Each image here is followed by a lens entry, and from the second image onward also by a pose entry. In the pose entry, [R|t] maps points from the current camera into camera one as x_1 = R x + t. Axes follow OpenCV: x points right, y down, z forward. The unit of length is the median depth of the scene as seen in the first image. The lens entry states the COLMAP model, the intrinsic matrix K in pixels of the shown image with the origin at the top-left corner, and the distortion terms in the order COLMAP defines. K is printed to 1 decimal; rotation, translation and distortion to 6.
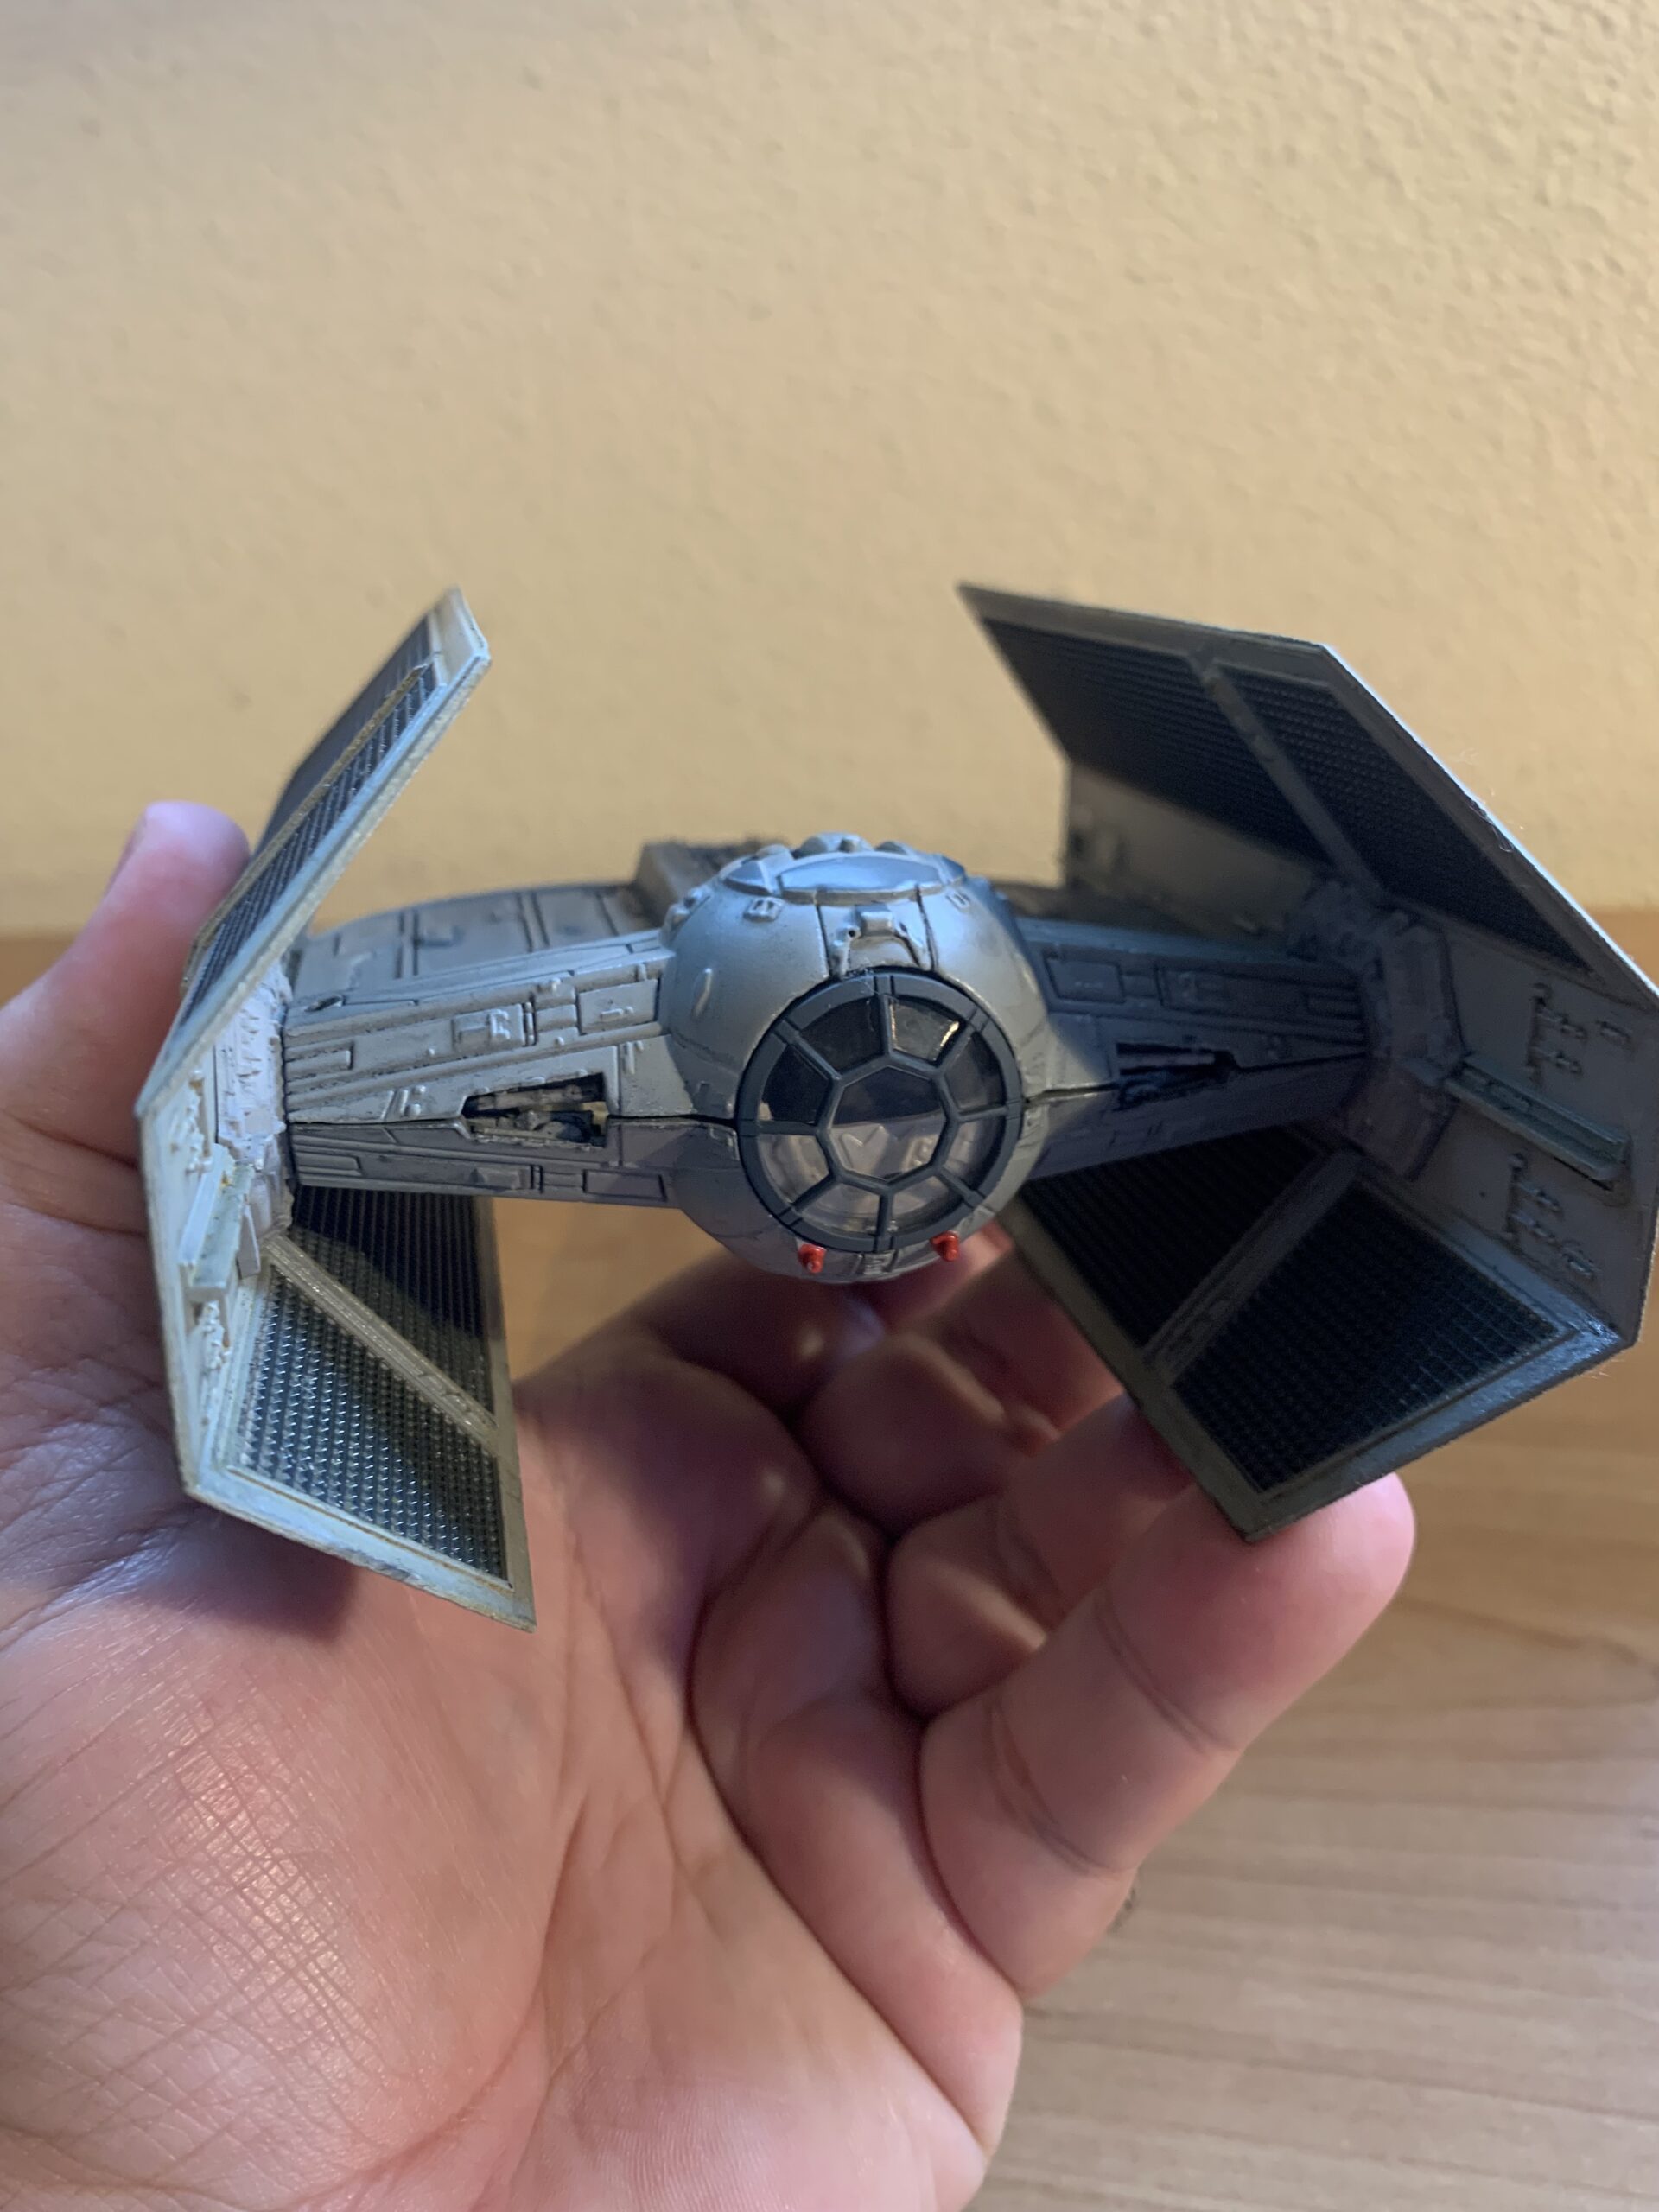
lens RADIAL K [[1709.8, 0, 831.4], [0, 1709.8, 1110.6], [0, 0, 1]] dist [0.009014, -0.004926]
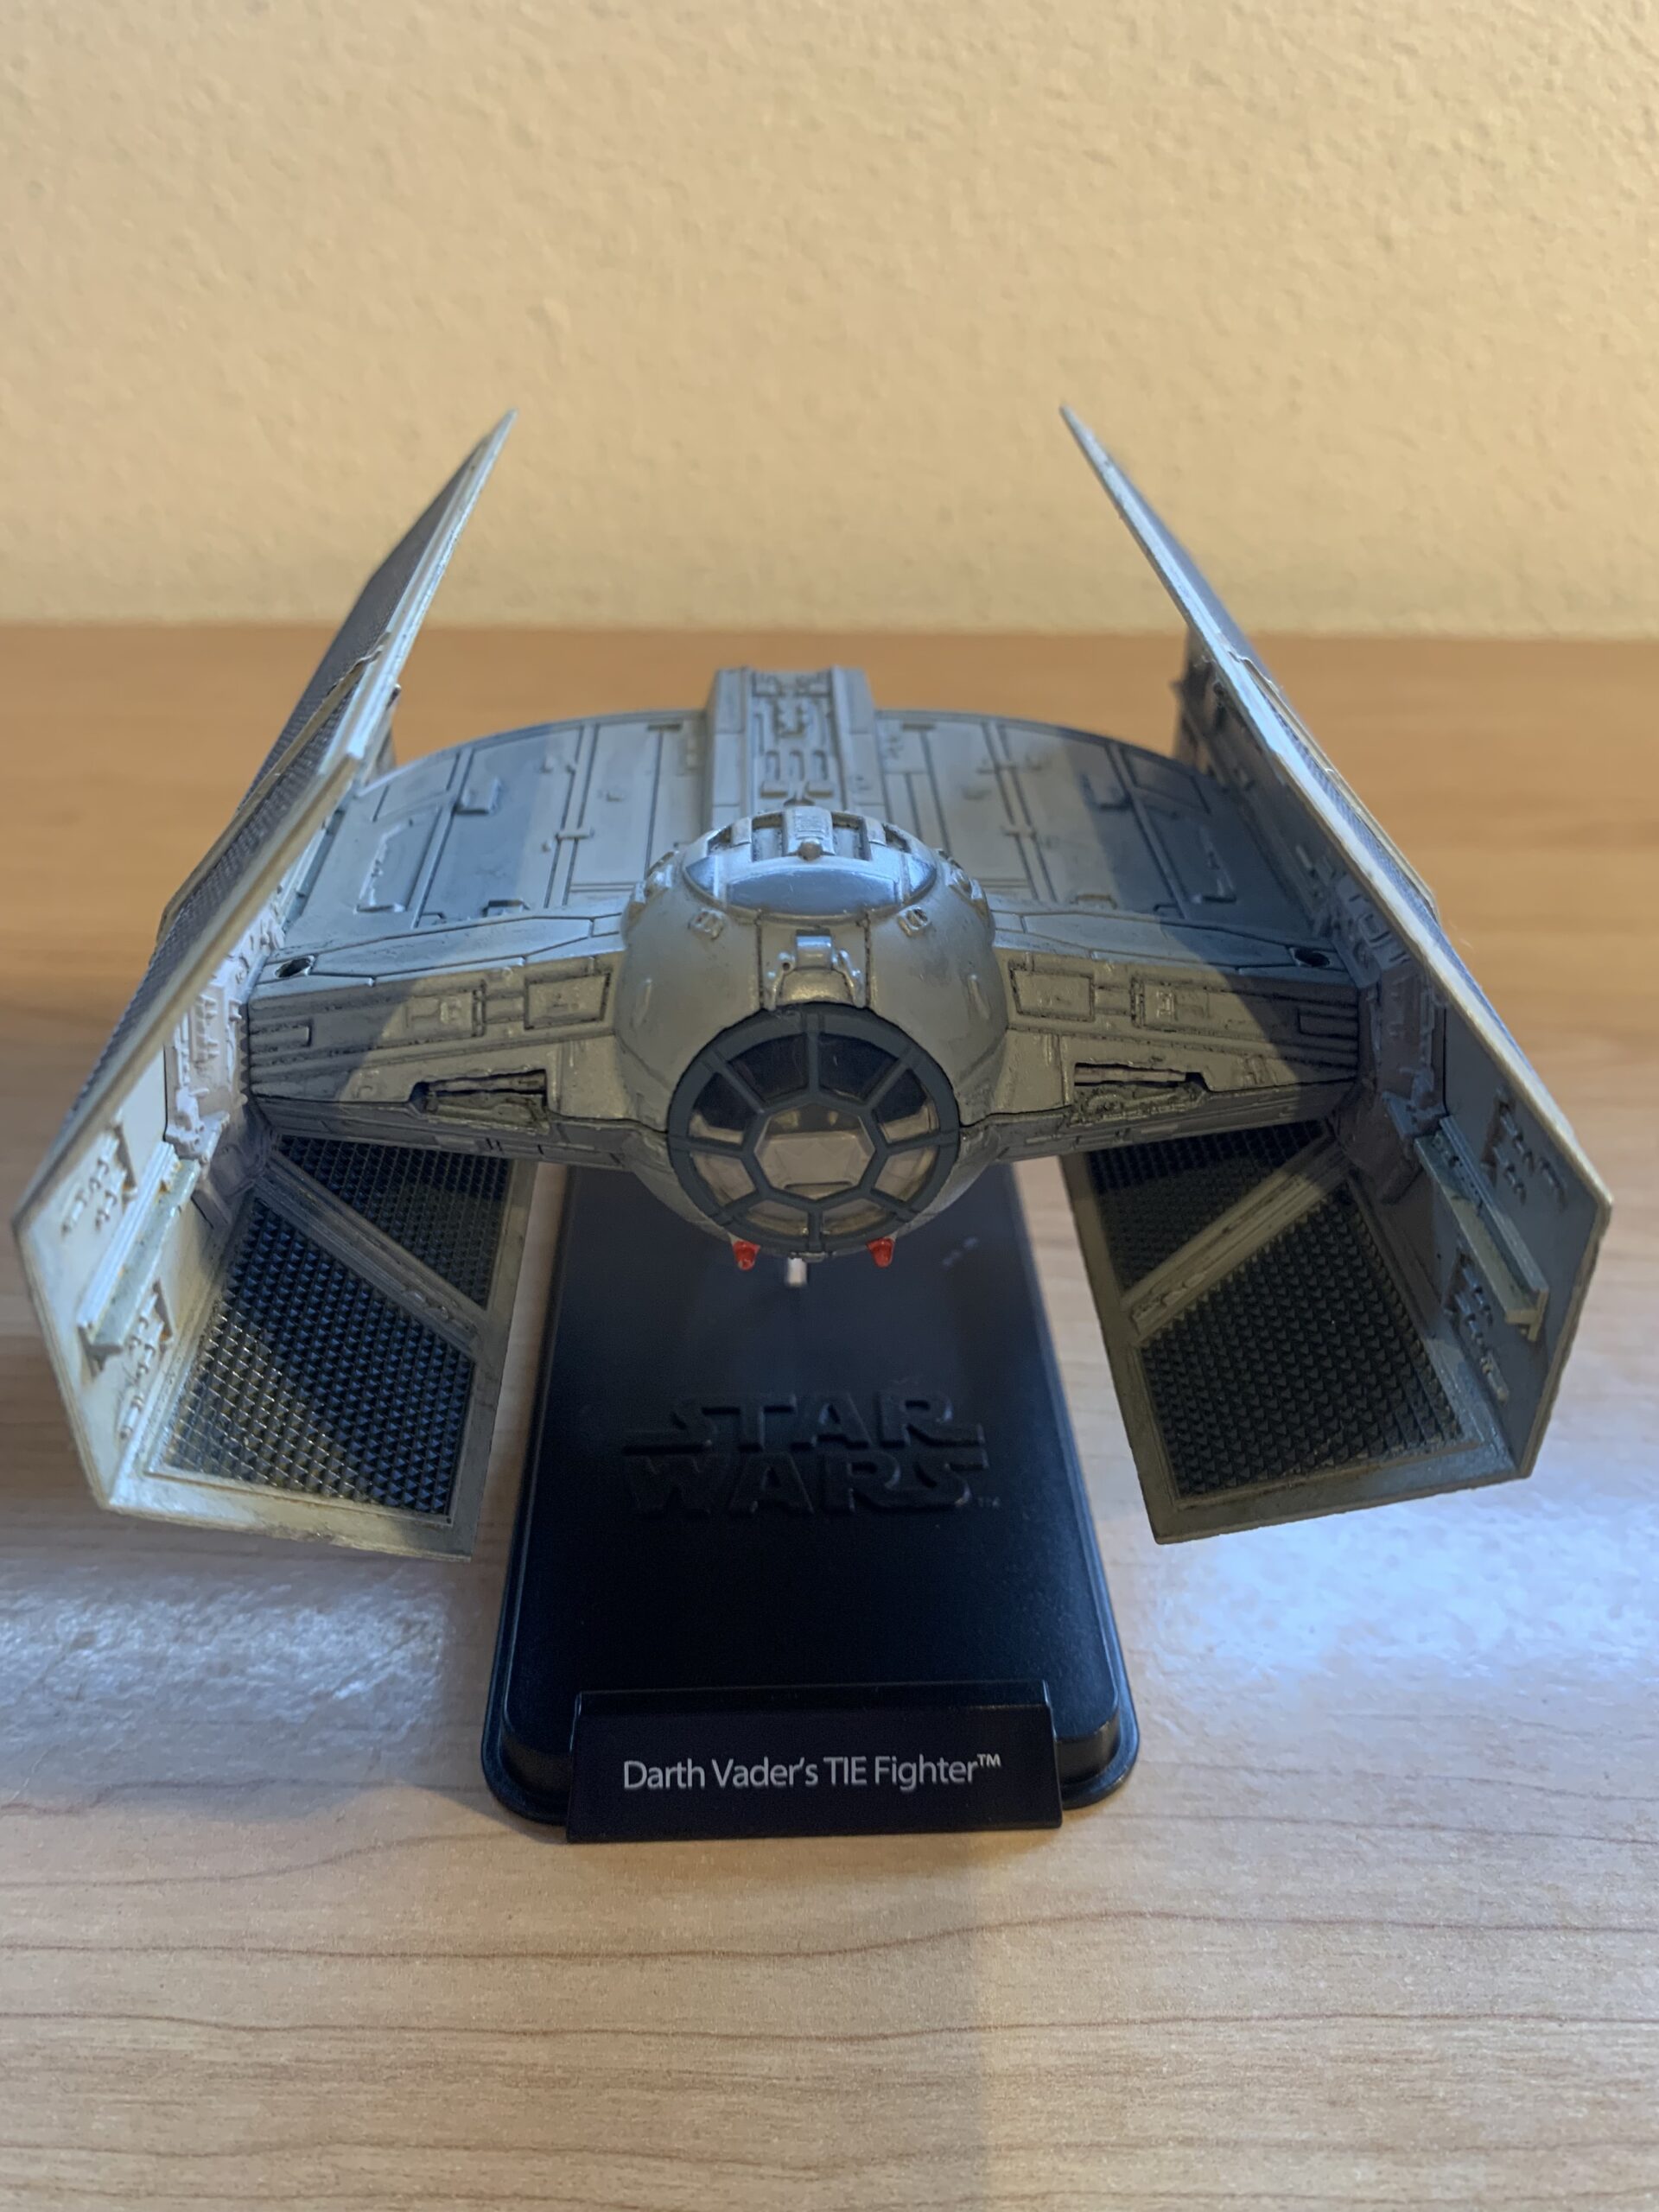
lens RADIAL K [[1709.8, 0, 831.4], [0, 1709.8, 1110.6], [0, 0, 1]] dist [0.009014, -0.004926]
pose [[0.985030, 0.101497, -0.139336, 0.179836], [-0.062698, 0.963875, 0.258871, -0.274590], [0.160577, -0.246260, 0.955809, 0.045834]]
